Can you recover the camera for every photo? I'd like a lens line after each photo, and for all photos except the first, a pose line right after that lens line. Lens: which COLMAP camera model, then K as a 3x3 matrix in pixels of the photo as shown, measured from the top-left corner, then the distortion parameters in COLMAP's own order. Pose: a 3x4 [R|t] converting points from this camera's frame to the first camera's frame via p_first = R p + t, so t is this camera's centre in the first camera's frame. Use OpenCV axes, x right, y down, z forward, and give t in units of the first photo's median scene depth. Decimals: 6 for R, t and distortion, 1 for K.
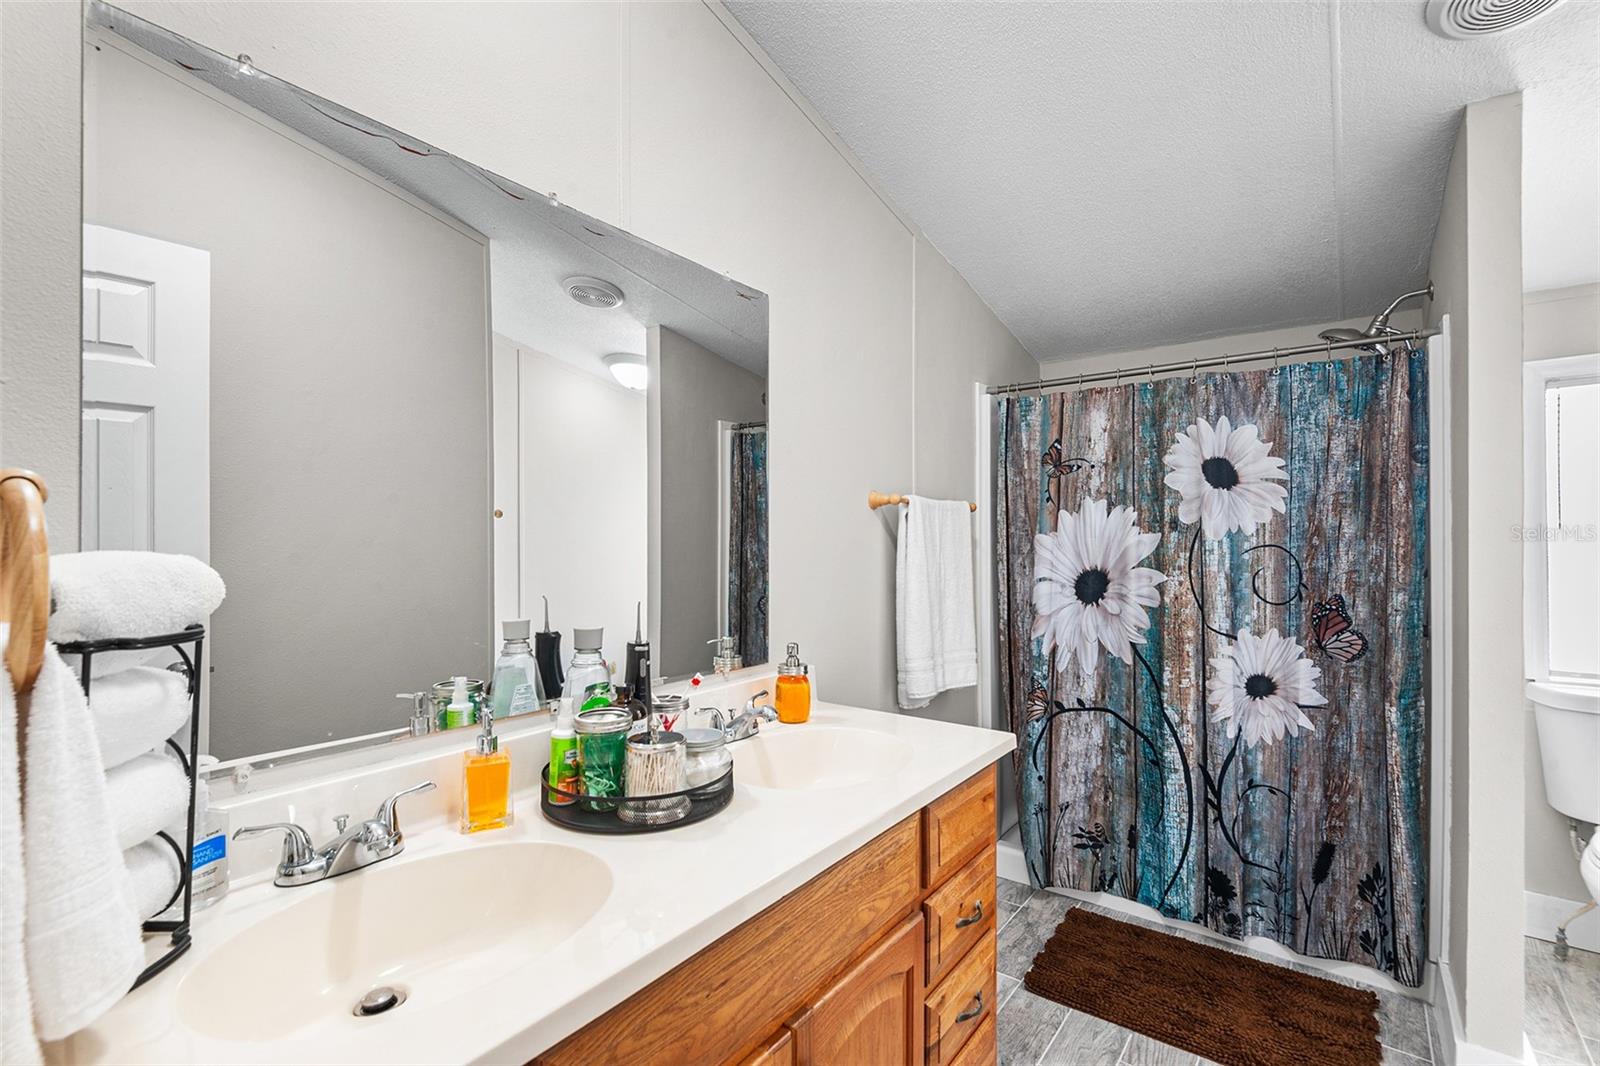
lens RADIAL K [[732.7, 0, 794.7], [0, 732.7, 542.6], [0, 0, 1]] dist [0.040385, -0.024241]
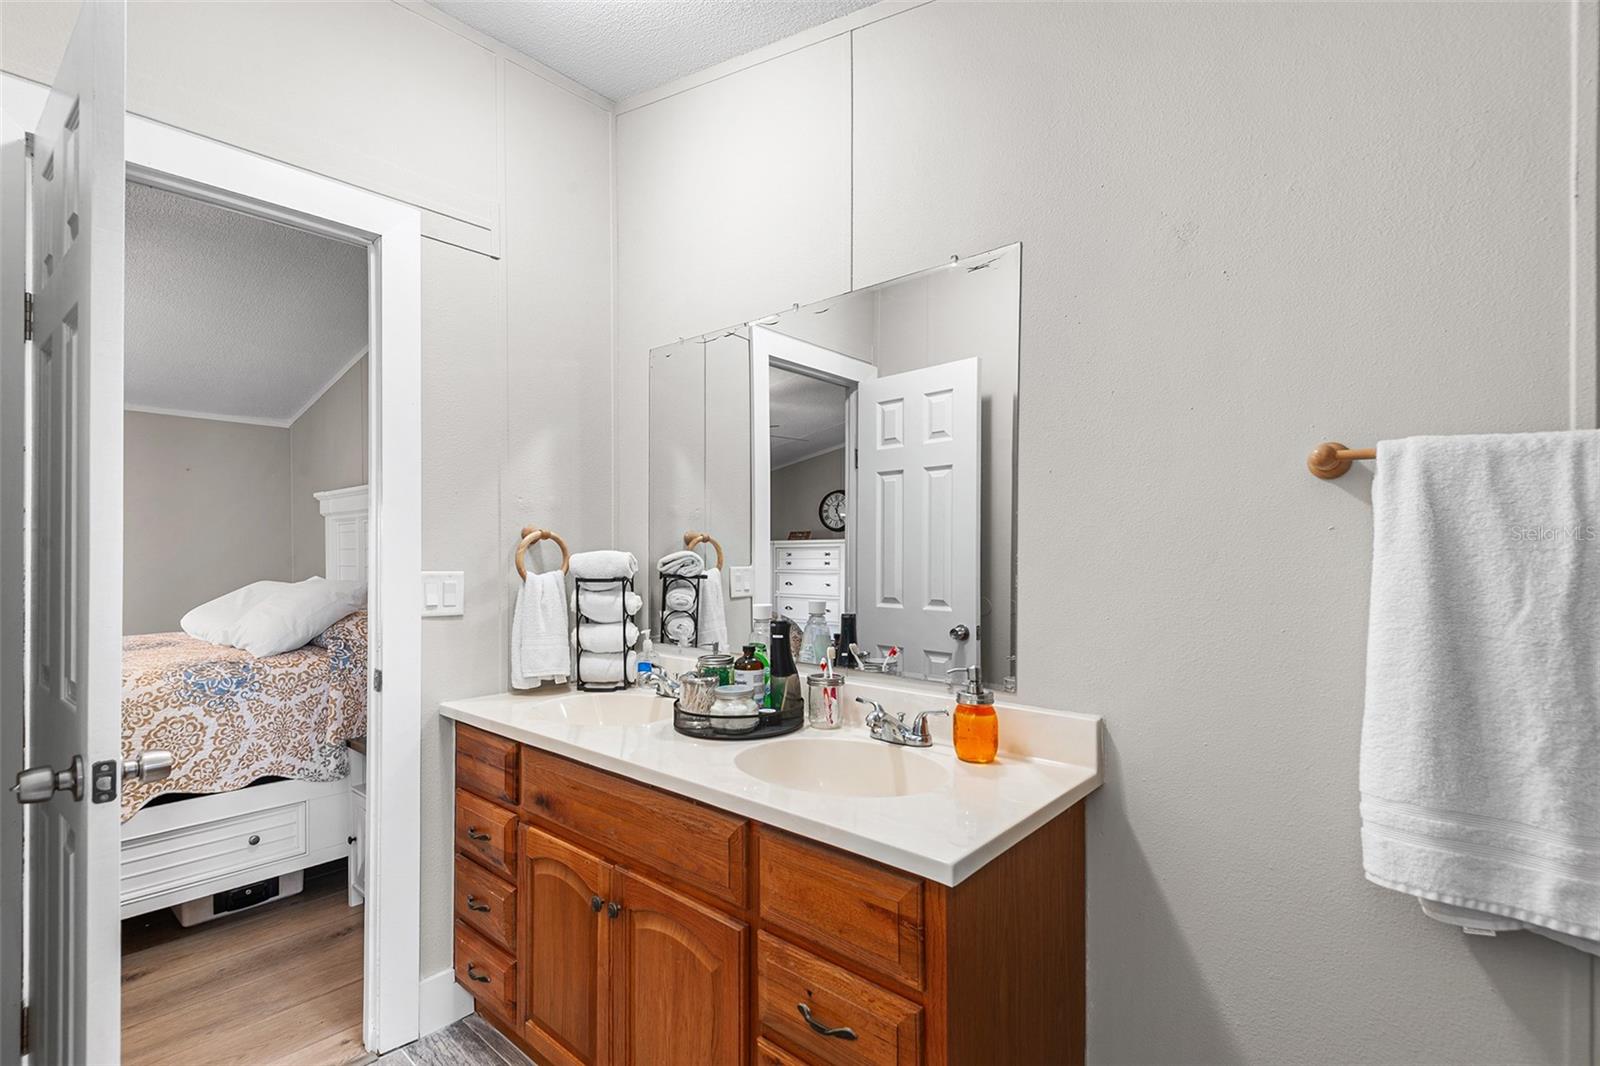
lens RADIAL K [[732.7, 0, 794.7], [0, 732.7, 542.6], [0, 0, 1]] dist [0.040385, -0.024241]
pose [[-0.082460, -0.007829, -0.996564, 0.623369], [0.002634, 0.999964, -0.008074, 0.000087], [0.996591, -0.003291, -0.082437, 0.626998]]
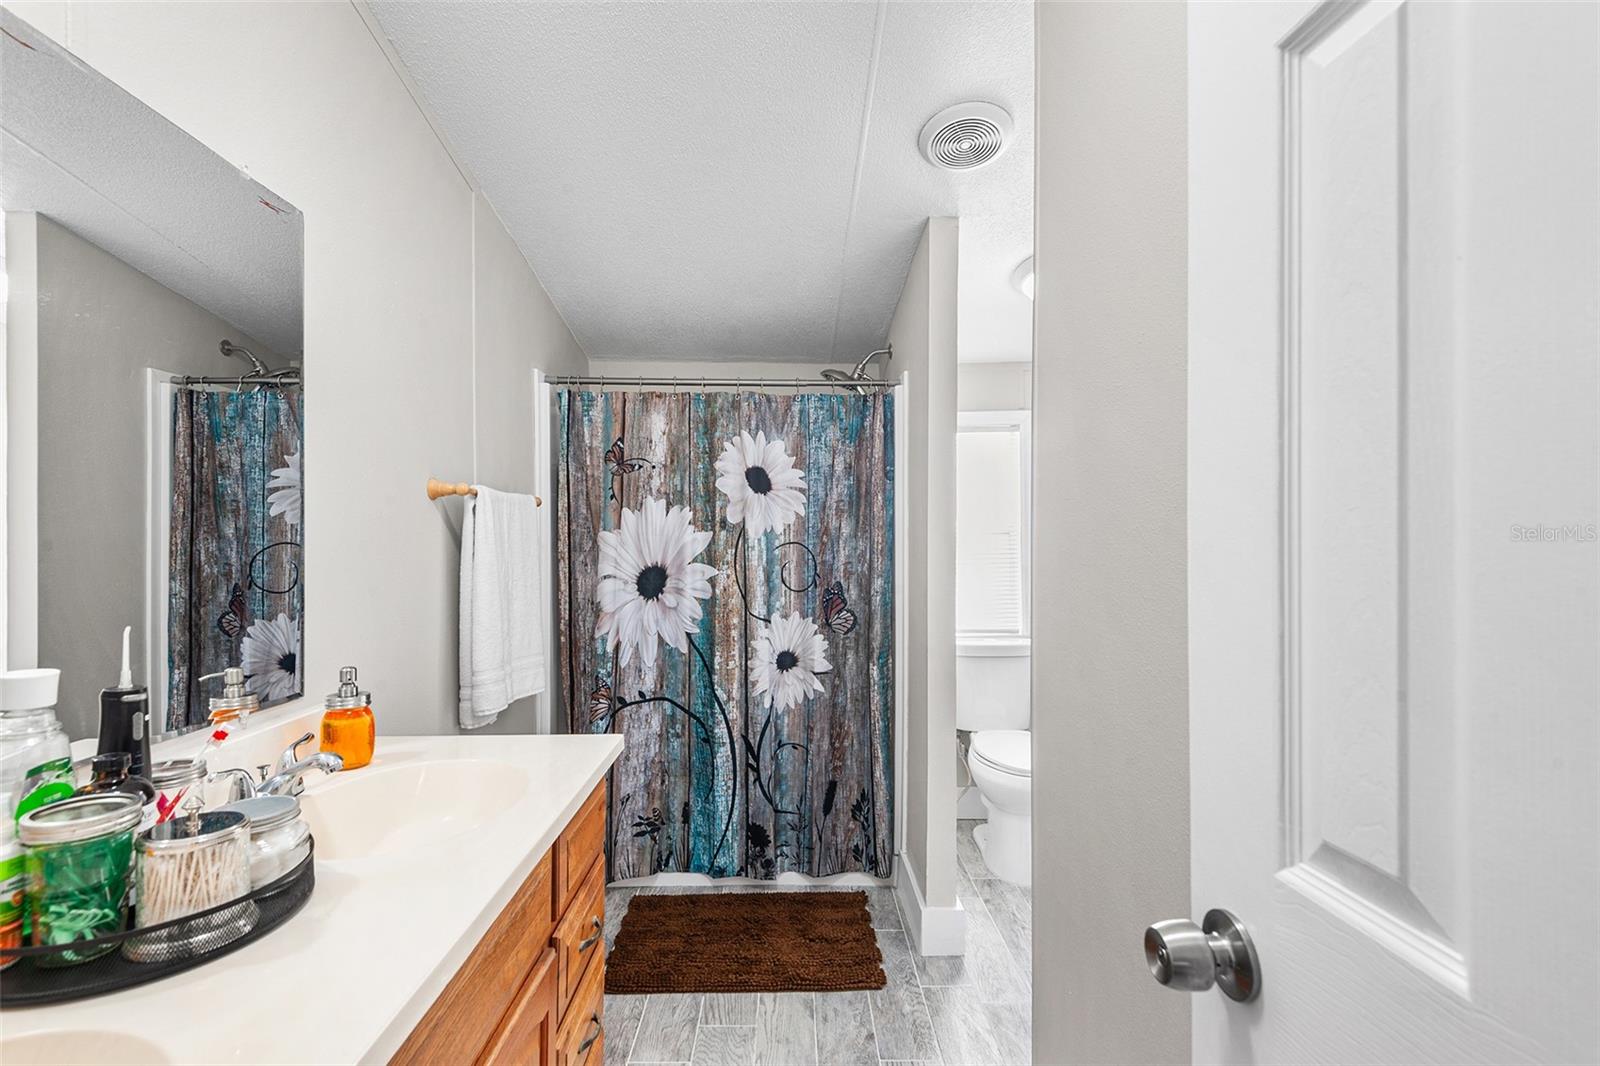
lens RADIAL K [[736.0, 0, 803.5], [0, 736.0, 544.5], [0, 0, 1]] dist [0.045611, -0.023116]
pose [[0.787086, -0.002125, 0.616840, -0.082264], [-0.000830, 0.999990, 0.004504, 0.001559], [-0.616843, -0.004057, 0.787076, 0.053767]]
